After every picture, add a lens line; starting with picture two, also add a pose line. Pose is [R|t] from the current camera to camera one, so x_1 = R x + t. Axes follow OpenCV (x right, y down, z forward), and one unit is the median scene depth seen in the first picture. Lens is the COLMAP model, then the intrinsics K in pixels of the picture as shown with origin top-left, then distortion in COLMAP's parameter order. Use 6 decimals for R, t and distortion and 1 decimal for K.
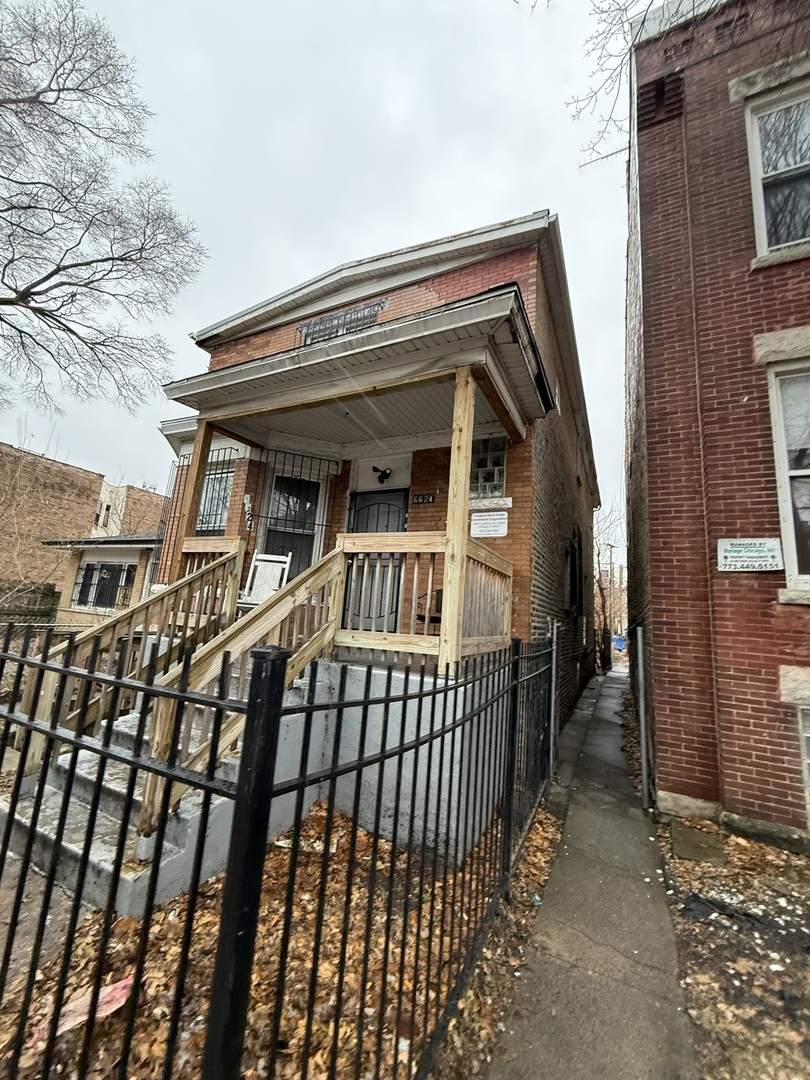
lens RADIAL K [[429.8, 0, 401.9], [0, 429.8, 536.5], [0, 0, 1]] dist [0.000287, 0.001438]
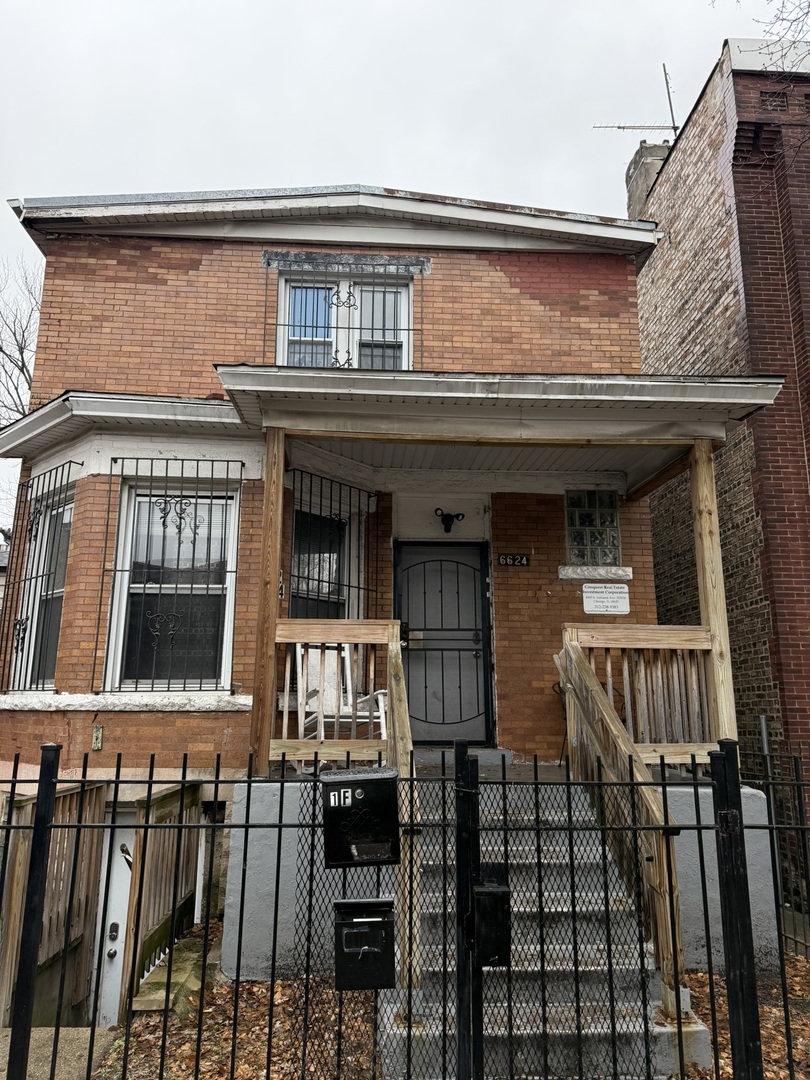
lens RADIAL K [[751.1, 0, 398.2], [0, 751.1, 550.1], [0, 0, 1]] dist [0.069524, -0.074946]
pose [[0.867232, 0.039031, 0.496372, -0.980774], [-0.035783, 0.999231, -0.016055, -0.095636], [-0.496616, -0.003838, 0.867962, -0.054516]]
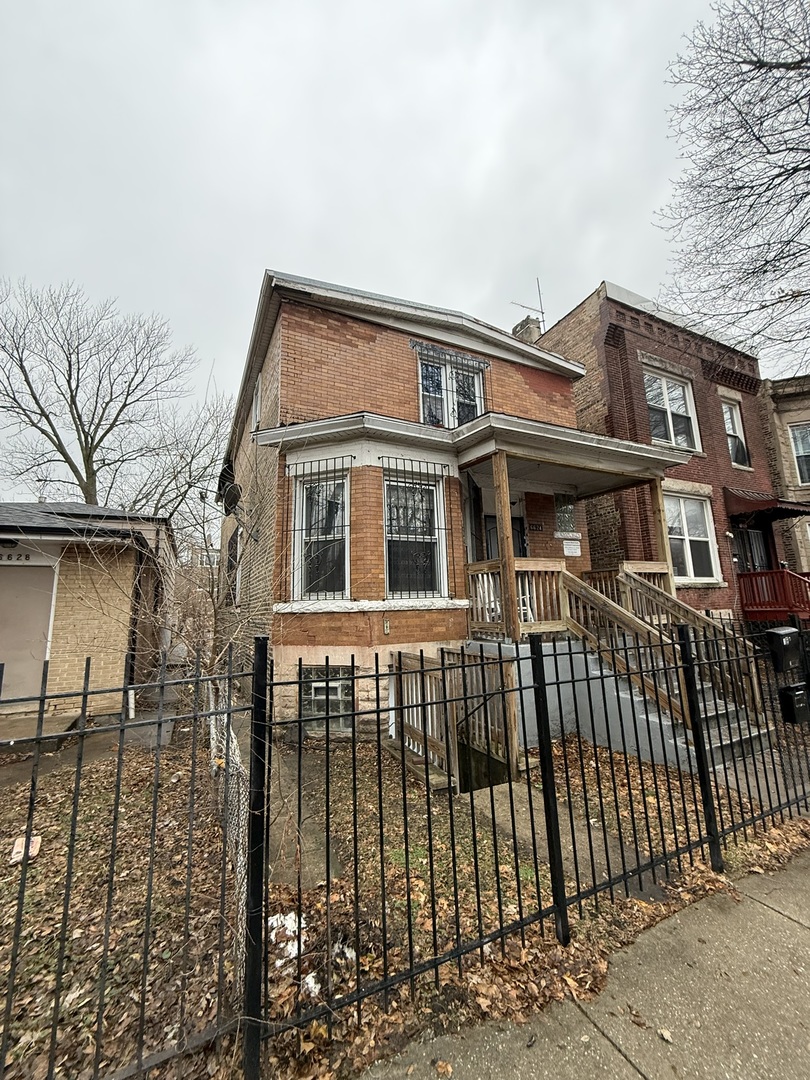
lens RADIAL K [[429.8, 0, 403.9], [0, 429.8, 539.7], [0, 0, 1]] dist [0.000287, 0.001438]
pose [[0.603178, 0.033956, 0.796884, -1.741907], [-0.073664, 0.997195, 0.013266, -0.041127], [-0.794198, -0.066703, 0.603987, 0.589583]]
